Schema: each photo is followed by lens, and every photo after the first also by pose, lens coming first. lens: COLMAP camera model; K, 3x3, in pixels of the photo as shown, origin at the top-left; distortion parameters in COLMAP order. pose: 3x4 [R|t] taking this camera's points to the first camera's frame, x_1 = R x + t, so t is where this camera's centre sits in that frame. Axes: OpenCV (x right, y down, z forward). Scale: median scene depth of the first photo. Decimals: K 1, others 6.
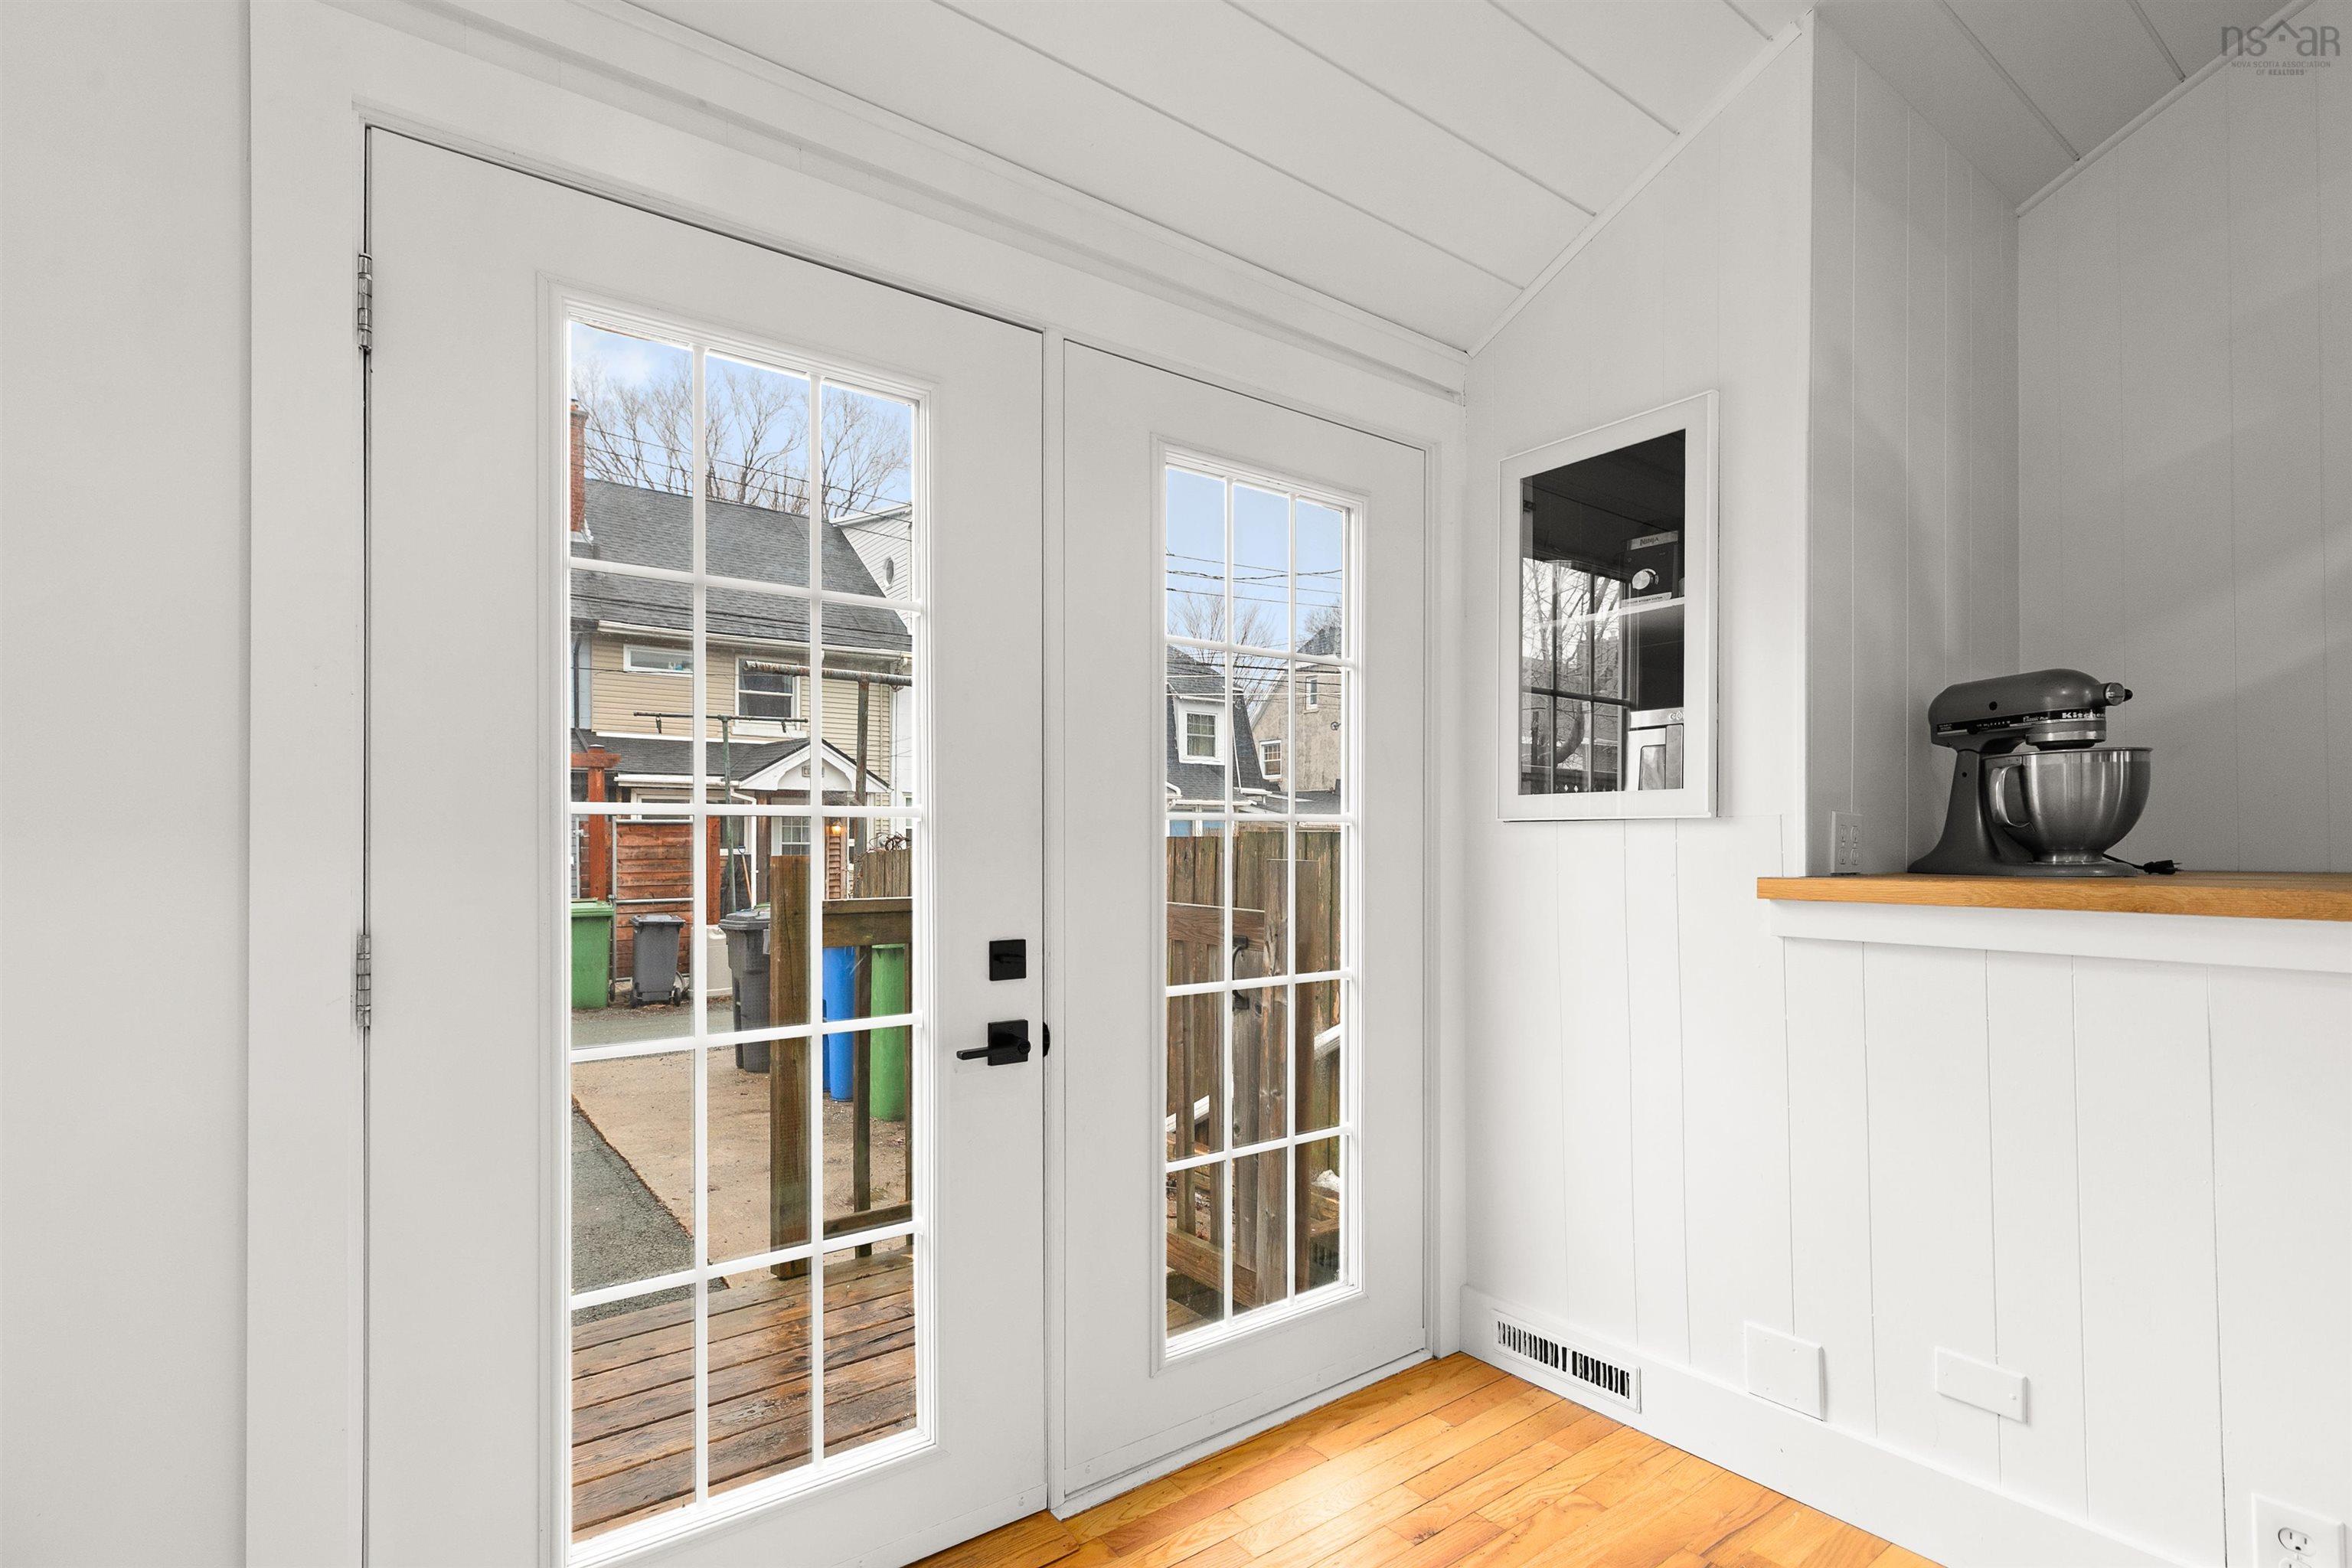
lens RADIAL K [[1073.4, 0, 1126.1], [0, 1073.4, 846.7], [0, 0, 1]] dist [0.005359, -0.000545]
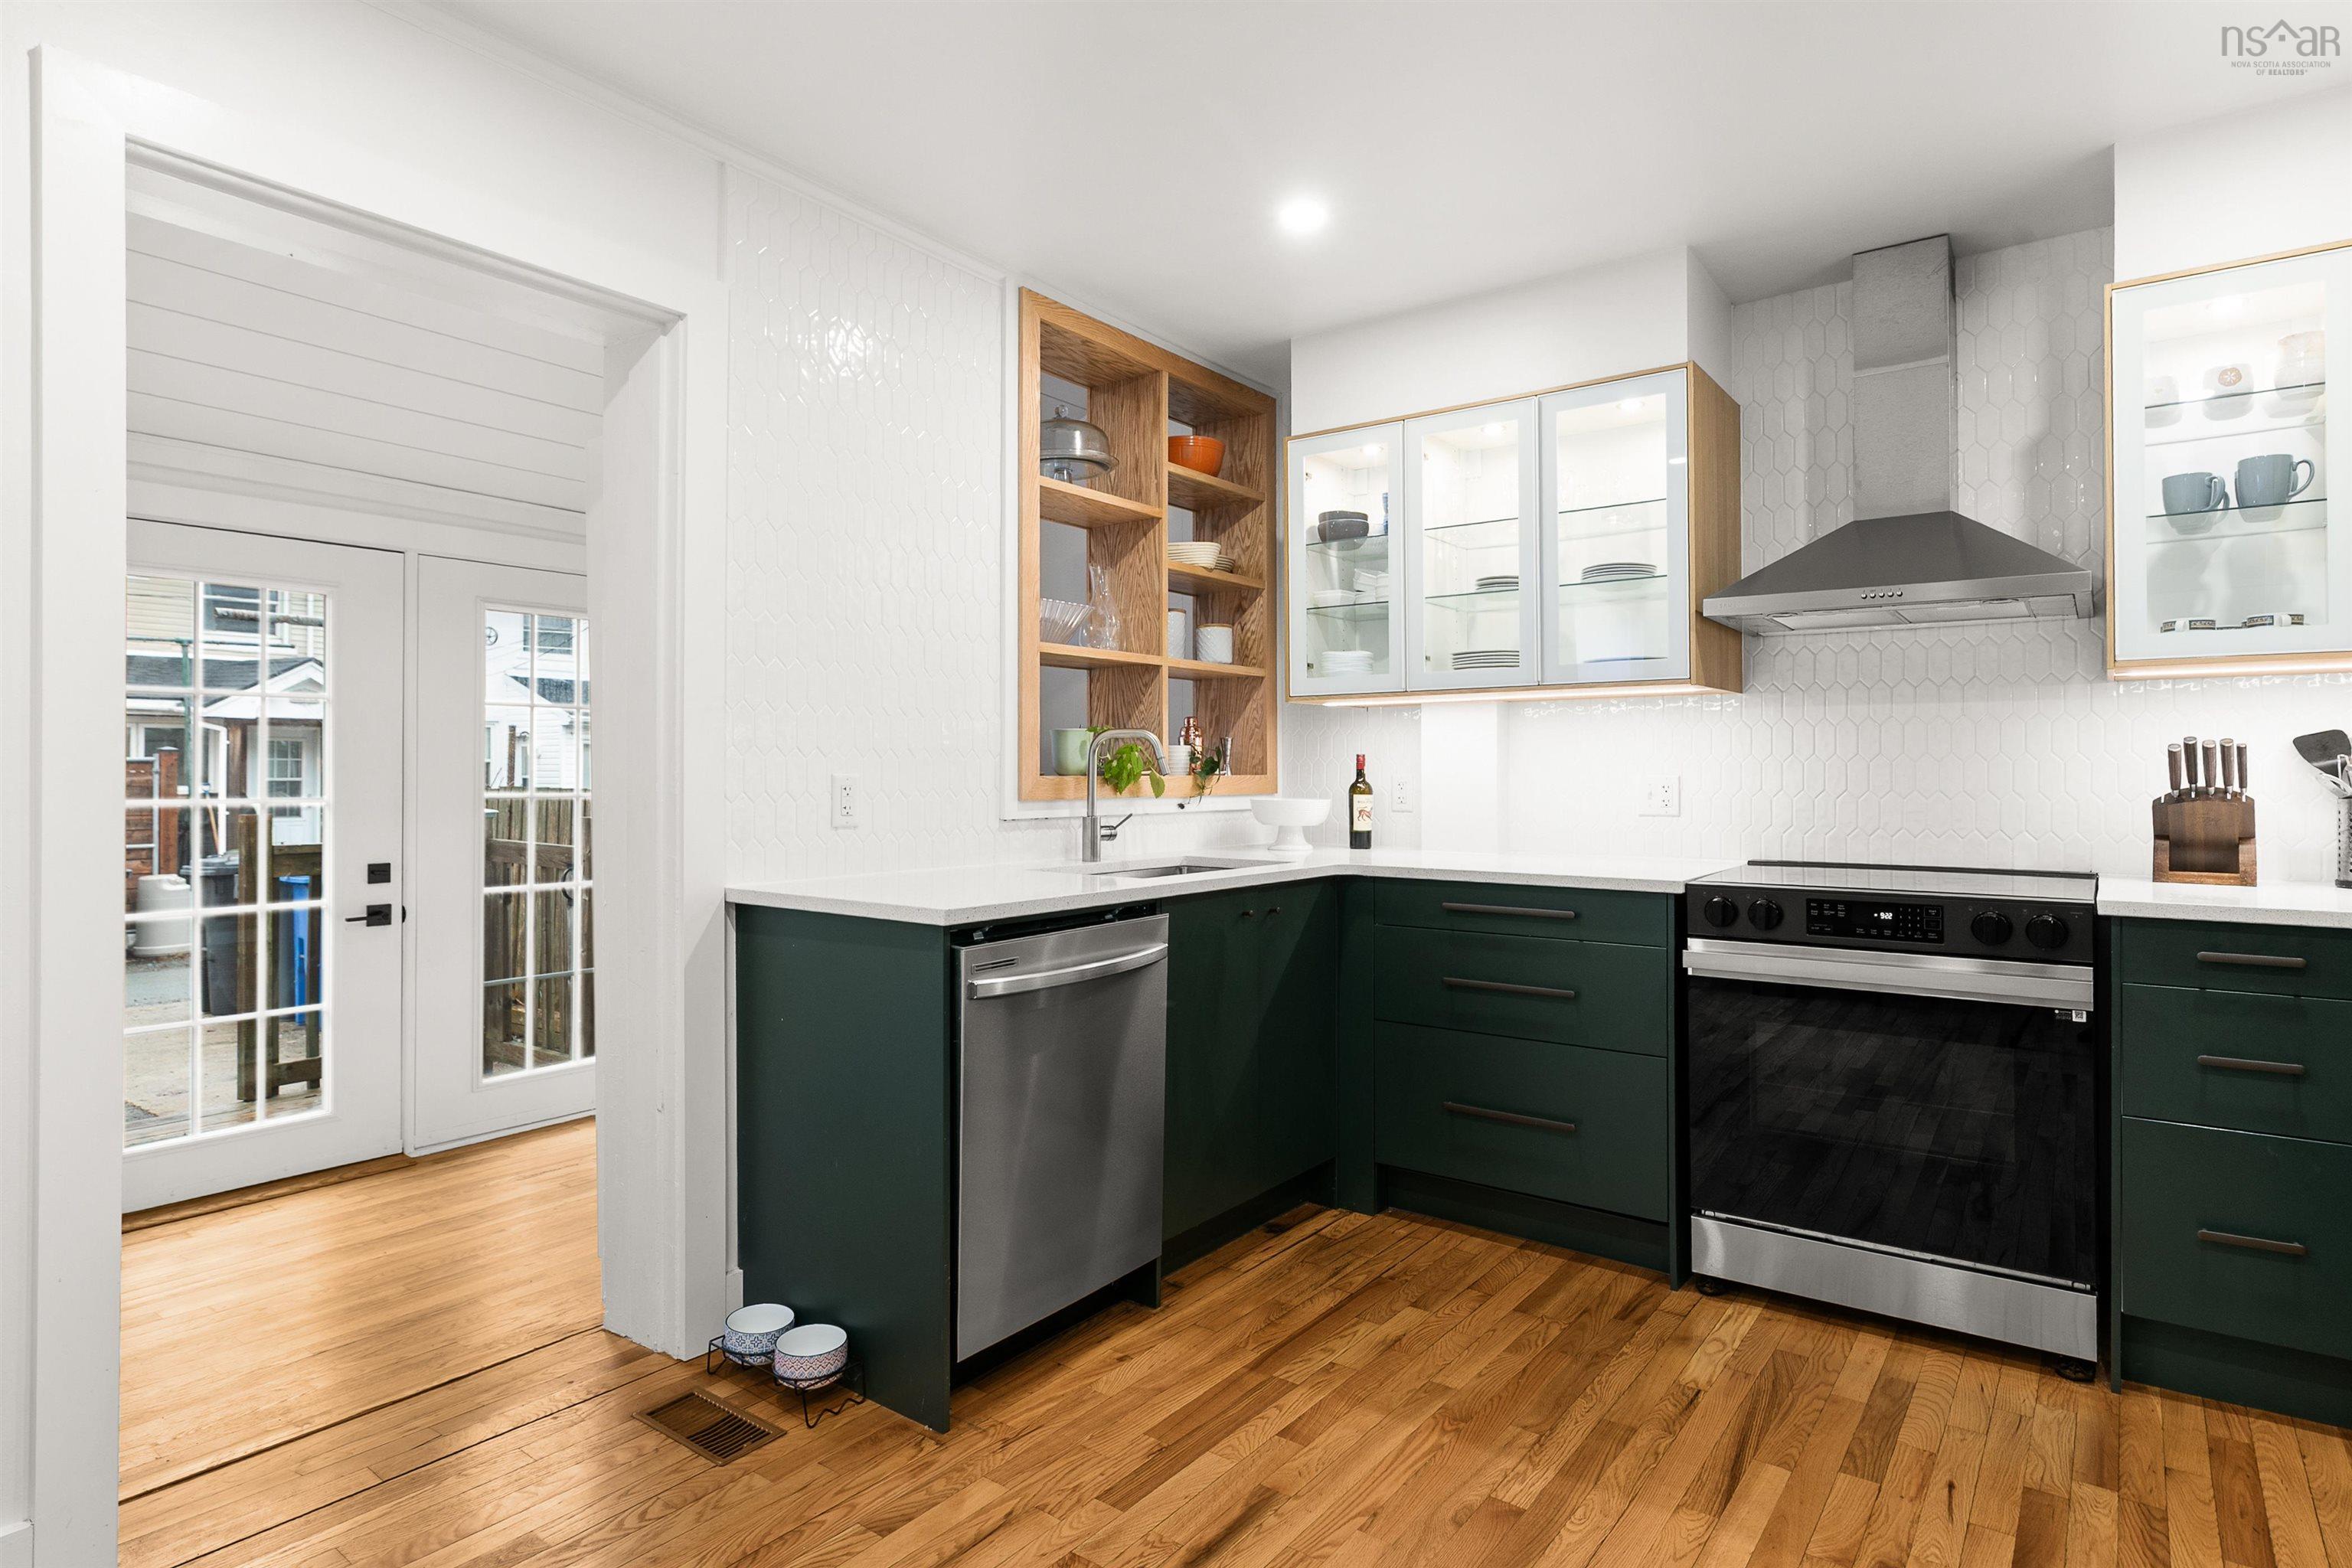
lens RADIAL K [[1211.6, 0, 1155.1], [0, 1211.6, 766.8], [0, 0, 1]] dist [0.000967, 0.000395]
pose [[0.948271, 0.005076, 0.317421, 0.486755], [-0.002342, 0.999957, -0.008993, -0.067166], [-0.317453, 0.007785, 0.948242, -1.427335]]
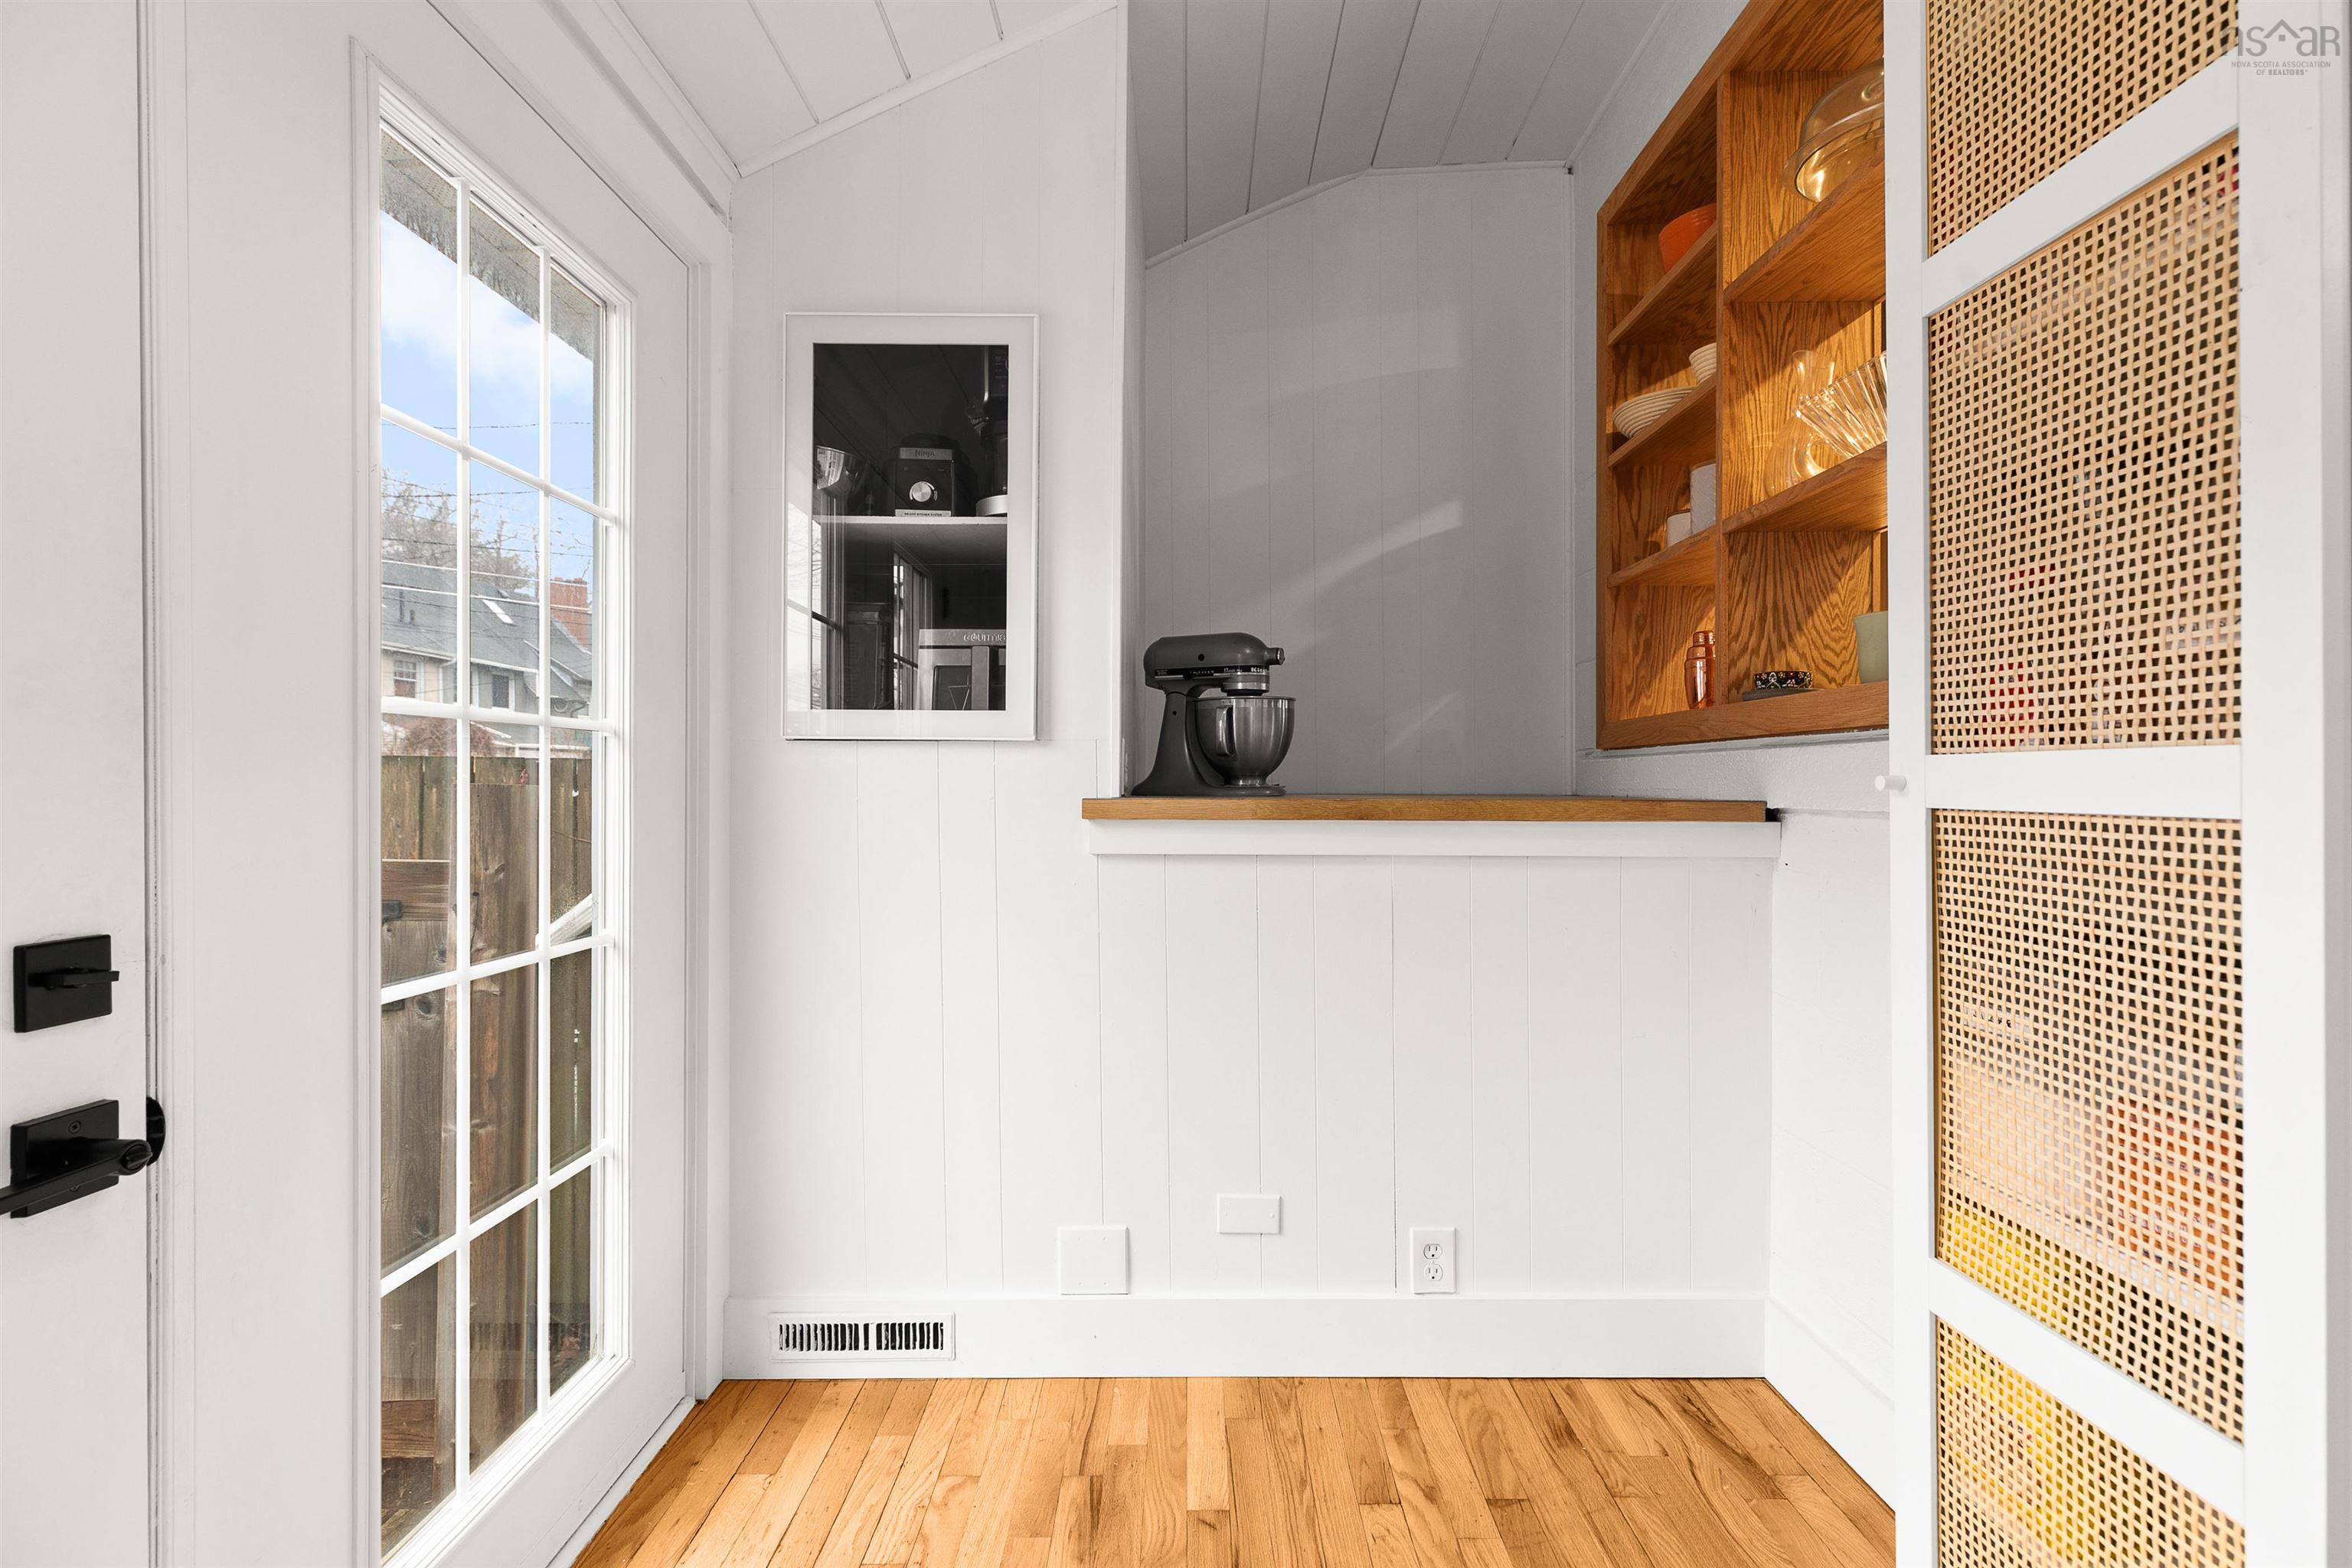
lens RADIAL K [[1073.4, 0, 1178.5], [0, 1073.4, 794.6], [0, 0, 1]] dist [0.005359, -0.000545]
pose [[0.584710, -0.003015, 0.811237, -0.192453], [-0.005612, 0.999954, 0.007762, 0.015216], [-0.811223, -0.009091, 0.584666, 0.300262]]
